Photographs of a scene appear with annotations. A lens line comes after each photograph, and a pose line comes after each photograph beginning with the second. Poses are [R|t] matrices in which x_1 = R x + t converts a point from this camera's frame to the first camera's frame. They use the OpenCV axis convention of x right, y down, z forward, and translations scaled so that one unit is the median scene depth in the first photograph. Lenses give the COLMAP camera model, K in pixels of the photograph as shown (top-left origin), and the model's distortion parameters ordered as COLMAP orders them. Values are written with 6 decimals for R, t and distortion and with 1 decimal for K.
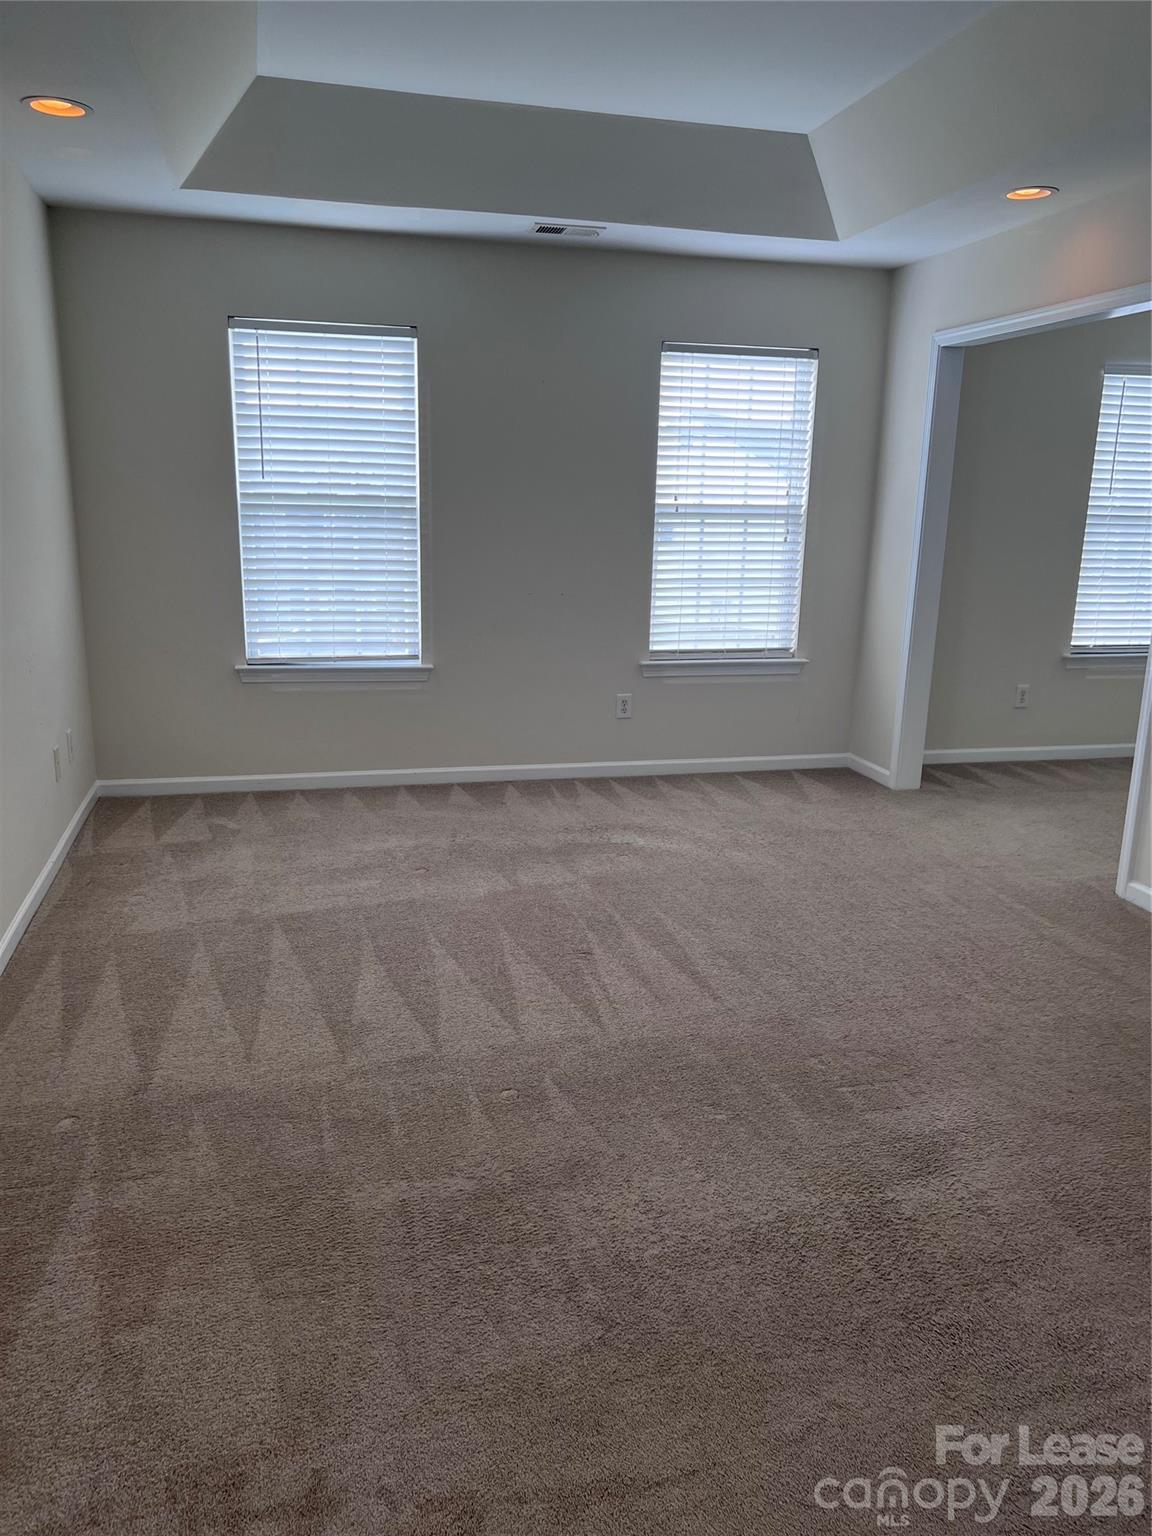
lens RADIAL K [[1092.9, 0, 538.2], [0, 1092.9, 769.5], [0, 0, 1]] dist [0.096113, -0.211054]
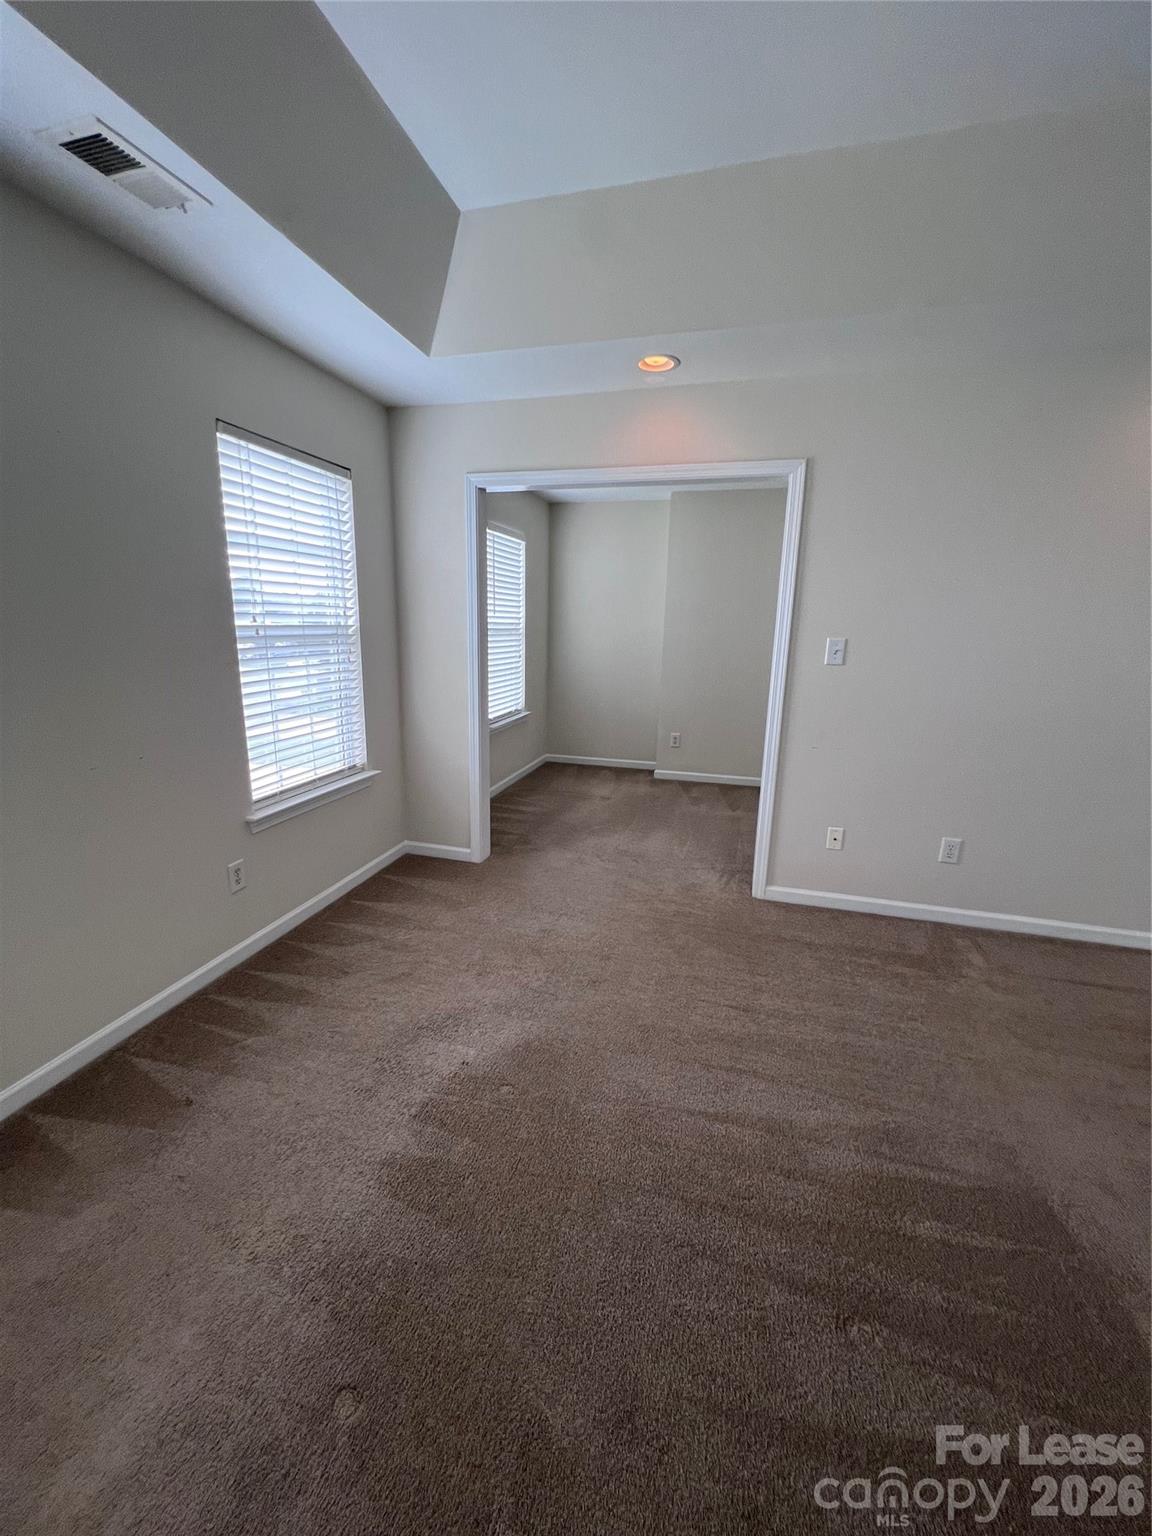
lens RADIAL K [[622.5, 0, 577.0], [0, 622.5, 761.0], [0, 0, 1]] dist [0.001546, 0.000170]
pose [[0.478717, -0.201360, 0.854567, -0.181196], [0.199285, 0.972860, 0.117596, -0.149115], [-0.855053, 0.114007, 0.505853, 0.567639]]
